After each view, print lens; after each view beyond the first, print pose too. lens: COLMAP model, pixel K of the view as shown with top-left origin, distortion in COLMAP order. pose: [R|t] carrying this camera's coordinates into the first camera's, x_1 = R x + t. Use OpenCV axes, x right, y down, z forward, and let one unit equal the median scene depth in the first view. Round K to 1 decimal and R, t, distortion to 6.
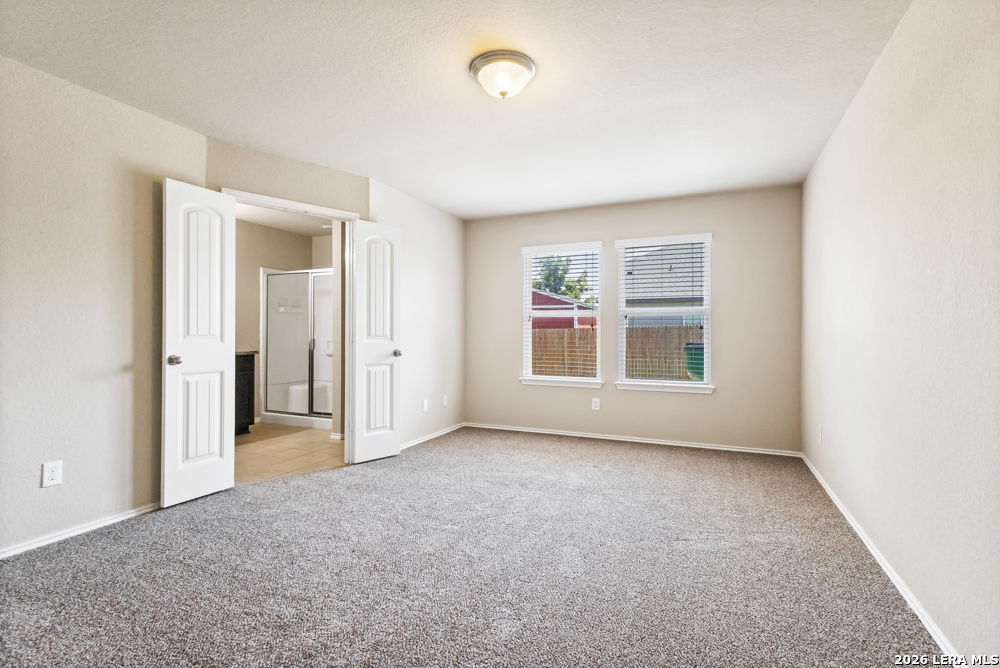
lens RADIAL K [[470.9, 0, 501.1], [0, 470.9, 335.0], [0, 0, 1]] dist [0.004712, 0.003497]
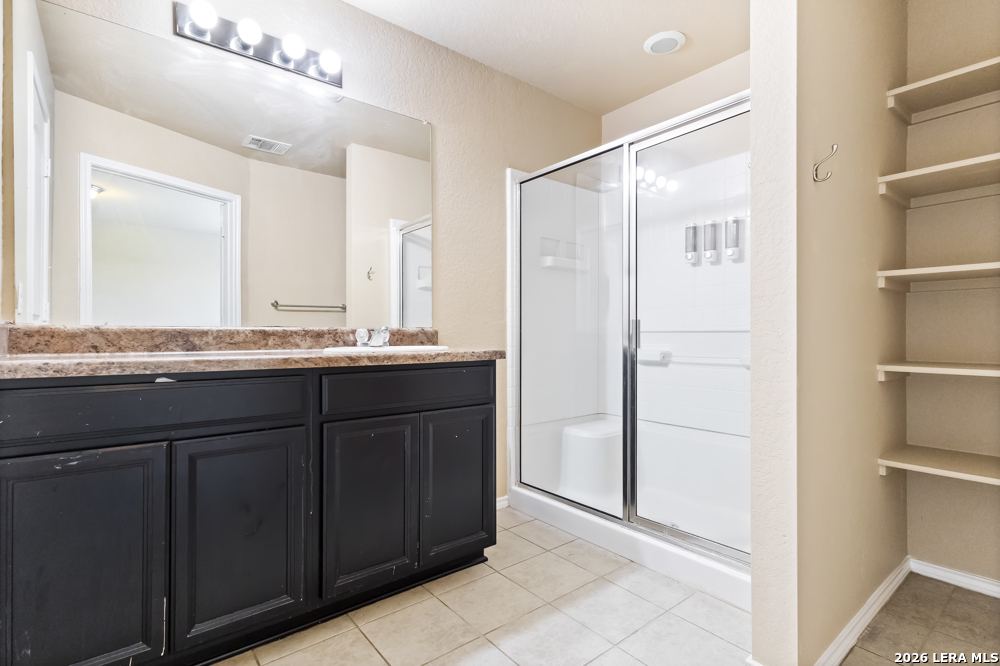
lens RADIAL K [[470.9, 0, 502.1], [0, 470.9, 334.6], [0, 0, 1]] dist [0.004712, 0.003497]
pose [[0.891064, -0.005404, -0.453846, -0.309581], [0.004468, 0.999985, -0.003134, 0.019456], [0.453857, 0.000765, 0.891074, 0.594190]]
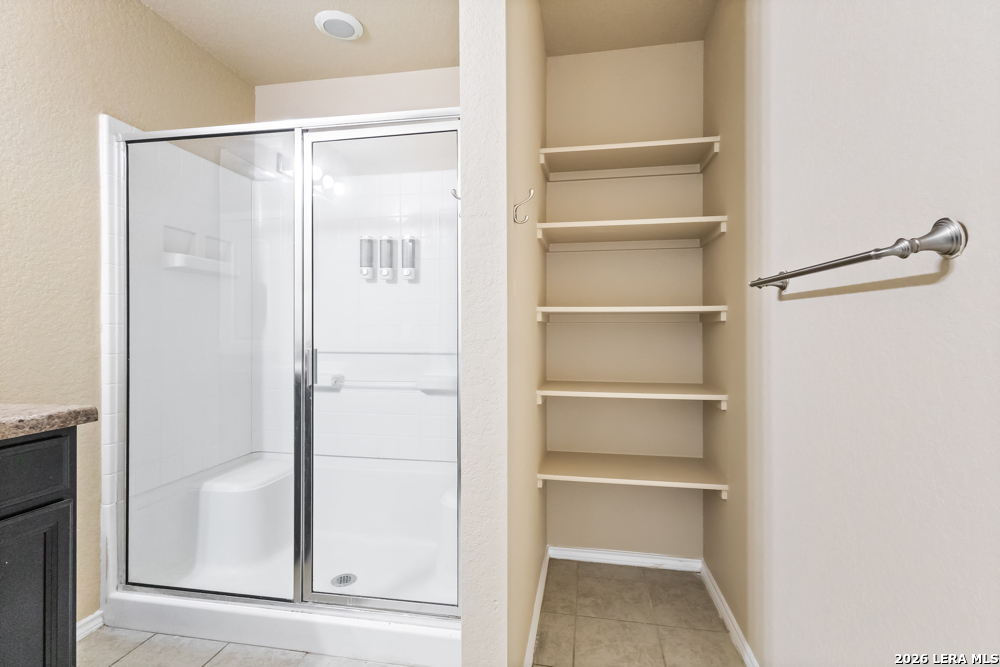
lens RADIAL K [[470.9, 0, 503.7], [0, 470.9, 332.4], [0, 0, 1]] dist [0.004712, 0.003497]
pose [[0.970492, -0.007199, 0.241025, -0.335678], [0.007863, 0.999967, -0.001793, -0.000791], [-0.241004, 0.003635, 0.970517, 0.647436]]
